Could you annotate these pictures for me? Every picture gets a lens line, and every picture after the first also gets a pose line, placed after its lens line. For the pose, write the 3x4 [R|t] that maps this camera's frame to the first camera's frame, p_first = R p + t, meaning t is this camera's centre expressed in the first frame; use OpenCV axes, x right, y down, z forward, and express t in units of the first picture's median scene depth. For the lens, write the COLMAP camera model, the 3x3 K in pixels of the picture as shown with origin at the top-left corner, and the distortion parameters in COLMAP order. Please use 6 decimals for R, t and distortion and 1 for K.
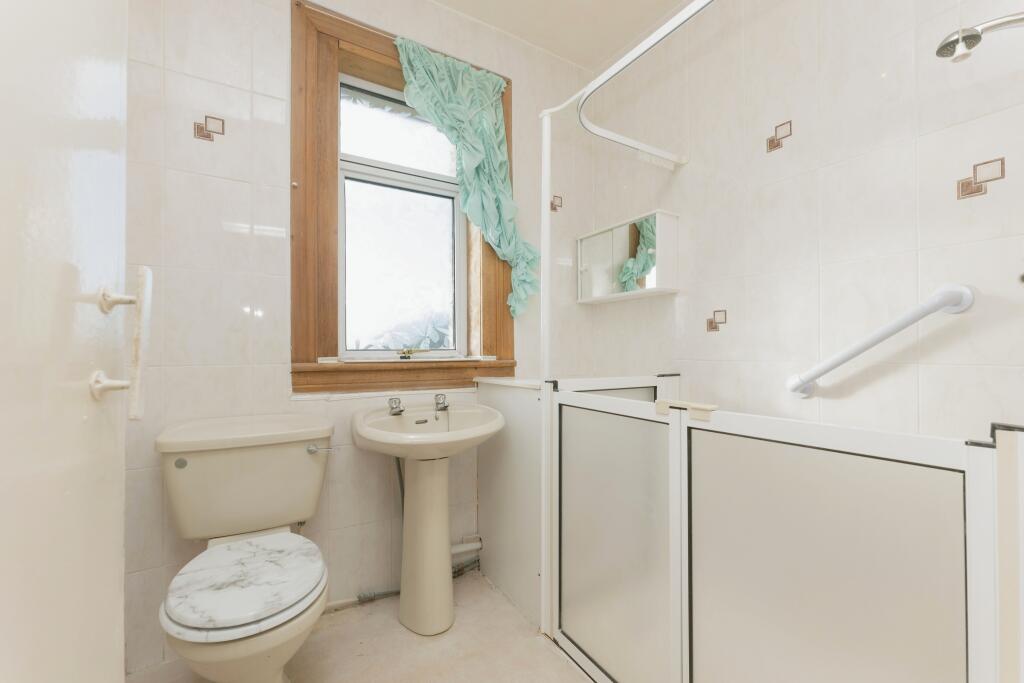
lens RADIAL K [[421.6, 0, 513.7], [0, 421.6, 345.5], [0, 0, 1]] dist [0.001271, 0.000188]
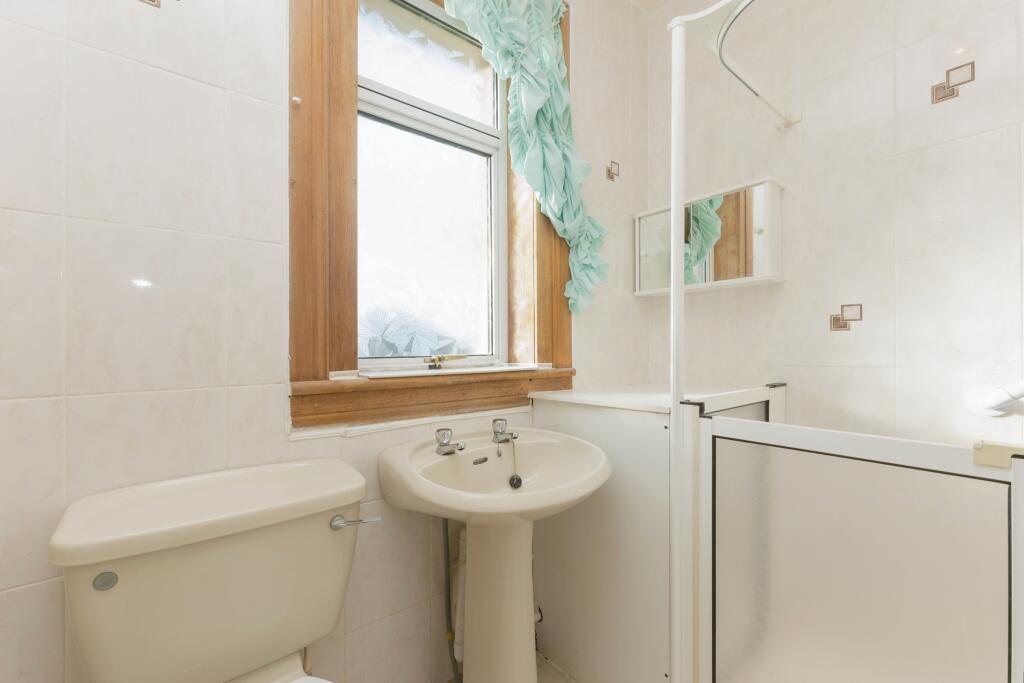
lens RADIAL K [[421.6, 0, 509.6], [0, 421.6, 341.8], [0, 0, 1]] dist [0.001271, 0.000188]
pose [[0.990418, -0.005203, 0.138004, -0.246357], [0.005853, 0.999974, -0.004299, -0.011986], [-0.137978, 0.005065, 0.990422, 0.278803]]
